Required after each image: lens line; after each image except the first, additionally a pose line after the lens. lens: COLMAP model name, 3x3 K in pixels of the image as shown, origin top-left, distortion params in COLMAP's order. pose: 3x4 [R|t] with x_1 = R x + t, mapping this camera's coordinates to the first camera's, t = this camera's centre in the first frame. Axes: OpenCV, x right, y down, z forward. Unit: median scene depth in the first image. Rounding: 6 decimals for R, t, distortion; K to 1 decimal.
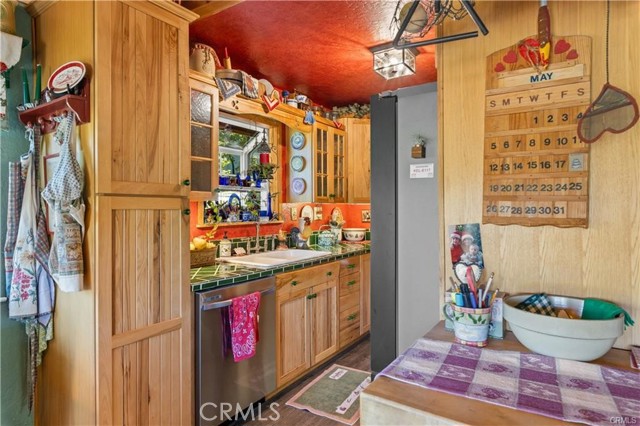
lens RADIAL K [[359.6, 0, 319.8], [0, 359.6, 208.9], [0, 0, 1]] dist [0.002890, -0.000148]
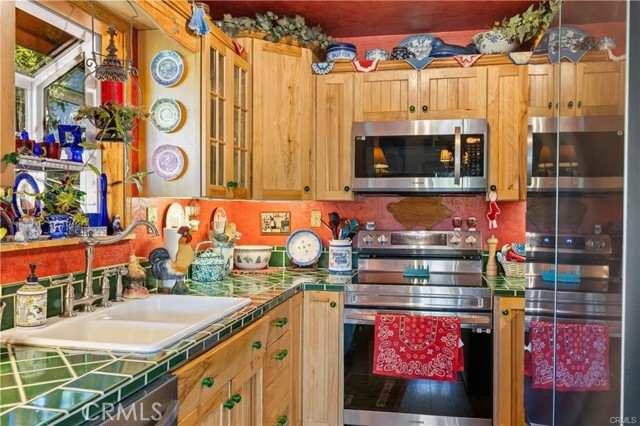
lens RADIAL K [[530.9, 0, 319.3], [0, 530.9, 216.2], [0, 0, 1]] dist [0.001951, 0.004231]
pose [[0.928899, 0.002632, 0.370325, -0.134885], [-0.006694, 0.999931, 0.009683, 0.000404], [-0.370274, -0.011474, 0.928852, 0.264746]]
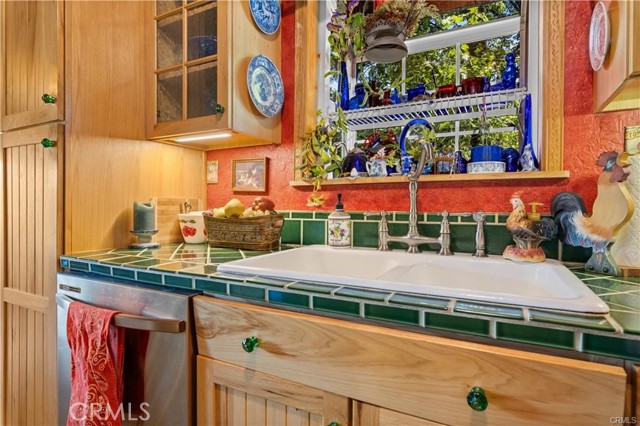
lens RADIAL K [[336.3, 0, 321.4], [0, 336.3, 208.4], [0, 0, 1]] dist [-0.001454, 0.001582]
pose [[0.131383, 0.021113, -0.991107, 0.167926], [-0.009765, 0.999752, 0.020002, 0.059422], [0.991284, 0.007050, 0.131556, 0.751609]]
